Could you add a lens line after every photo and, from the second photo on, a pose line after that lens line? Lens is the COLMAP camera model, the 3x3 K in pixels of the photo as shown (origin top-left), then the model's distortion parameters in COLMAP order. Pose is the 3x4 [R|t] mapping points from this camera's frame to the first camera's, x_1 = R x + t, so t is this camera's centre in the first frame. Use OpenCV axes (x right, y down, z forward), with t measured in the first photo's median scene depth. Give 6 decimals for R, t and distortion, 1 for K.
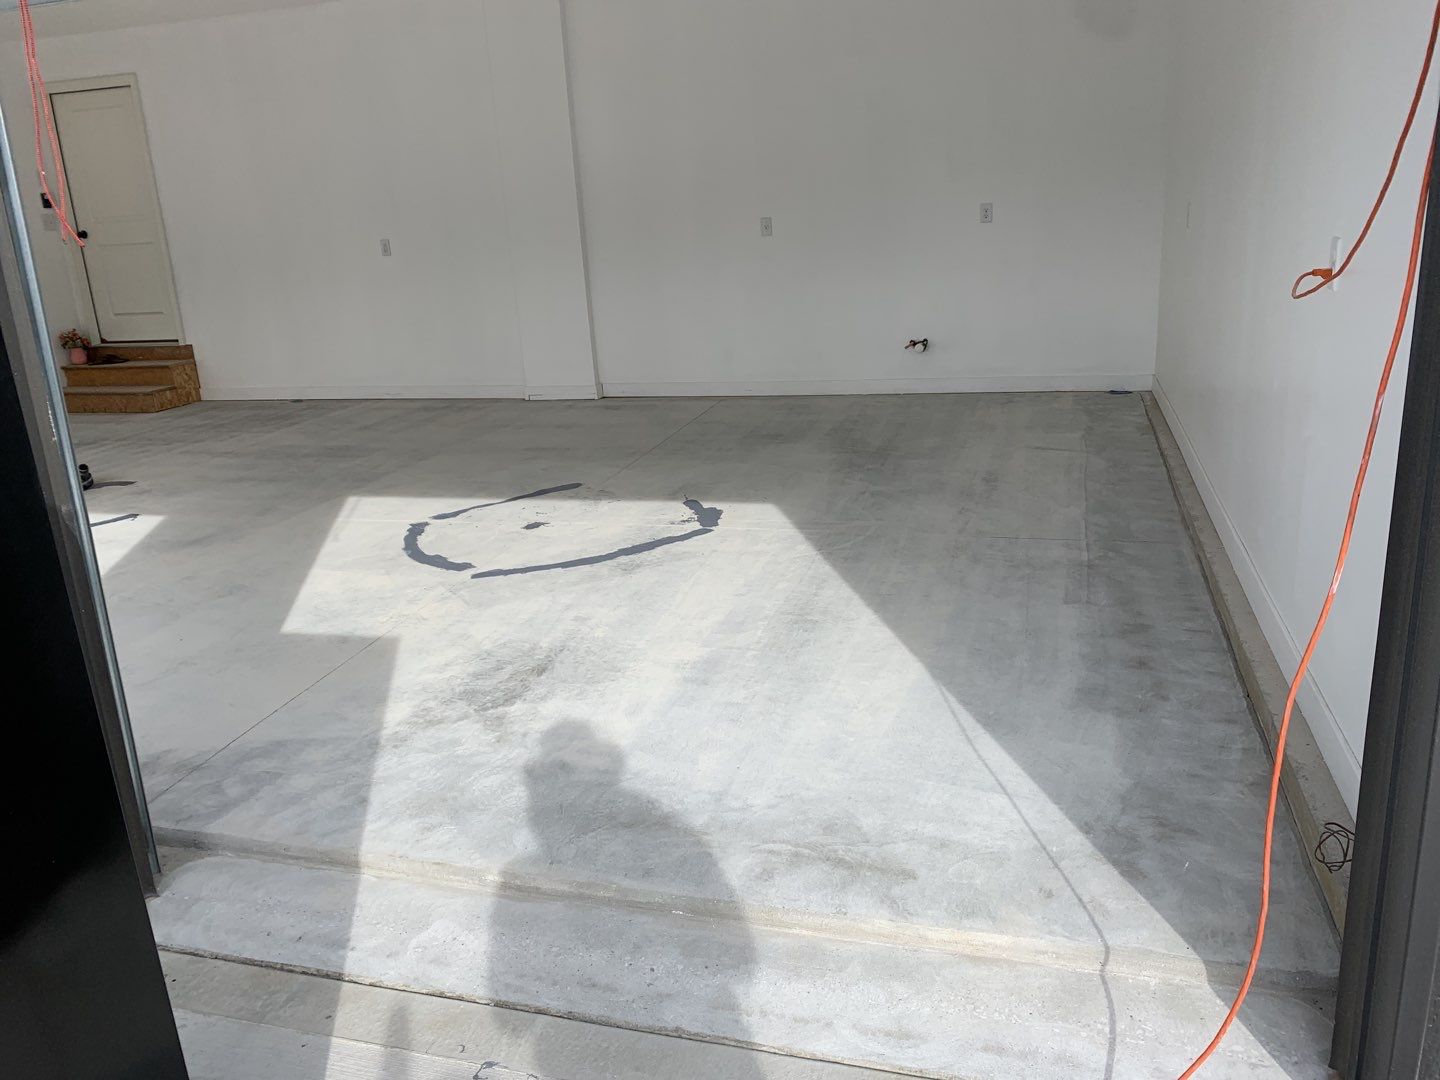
lens RADIAL K [[1096.7, 0, 702.3], [0, 1096.7, 540.8], [0, 0, 1]] dist [0.020958, -0.021215]
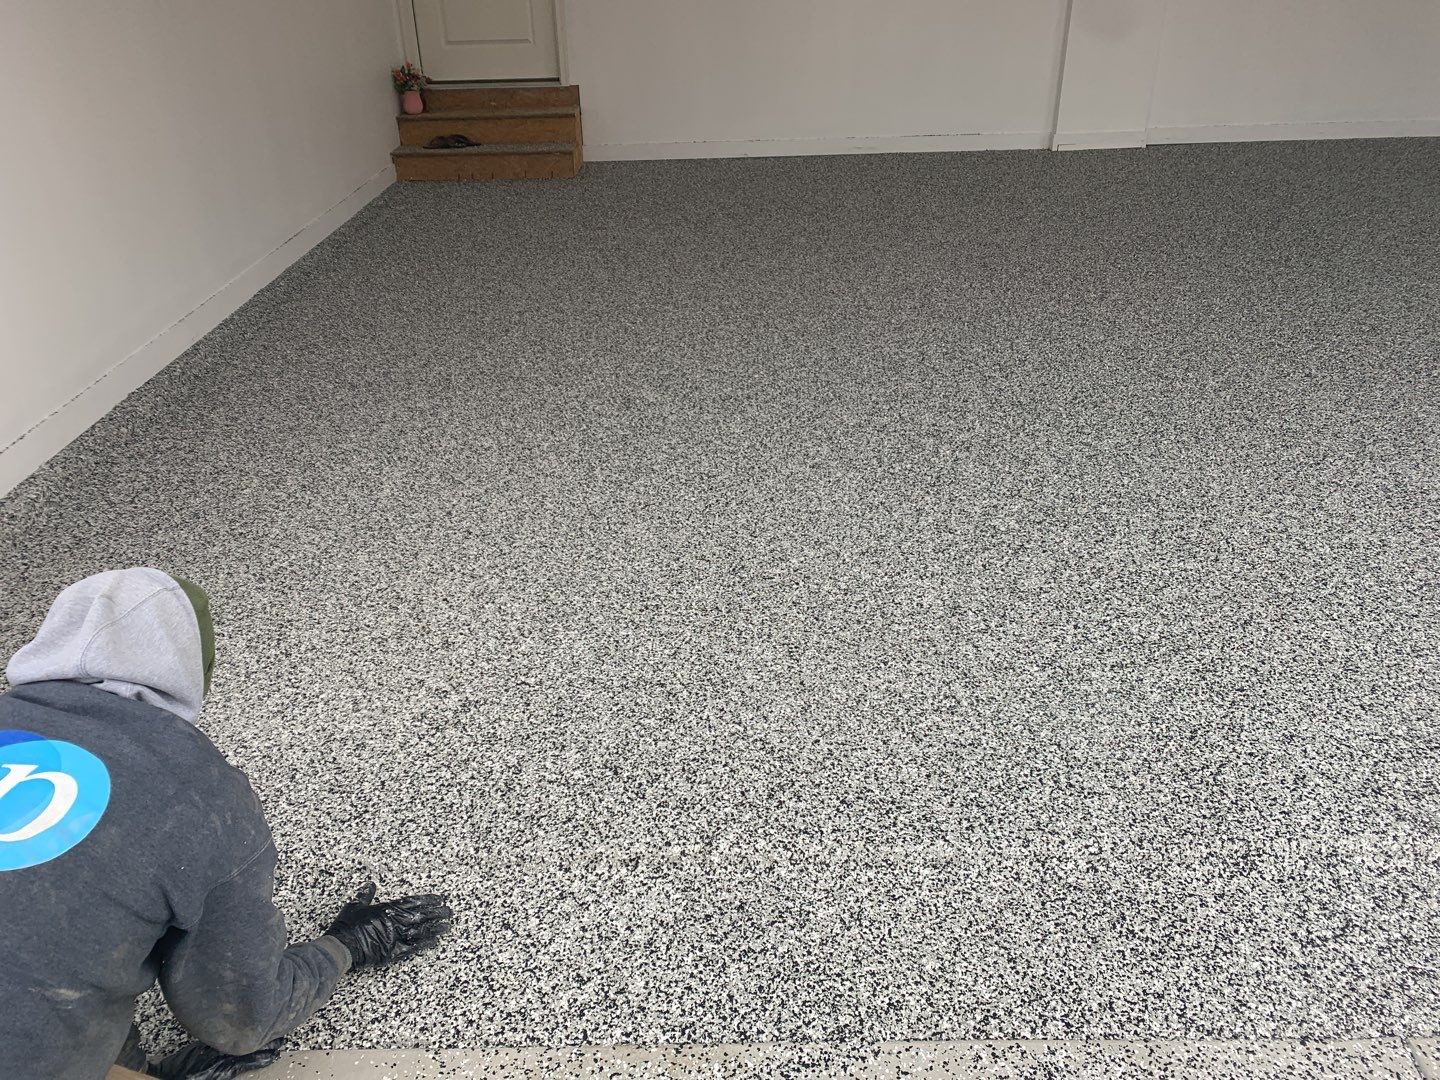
lens RADIAL K [[1096.7, 0, 702.3], [0, 1096.7, 540.8], [0, 0, 1]] dist [0.020958, -0.021215]
pose [[0.947352, -0.118421, 0.297491, -0.645501], [0.059949, 0.978264, 0.198509, -0.014800], [-0.314533, -0.170223, 0.933859, 0.201666]]
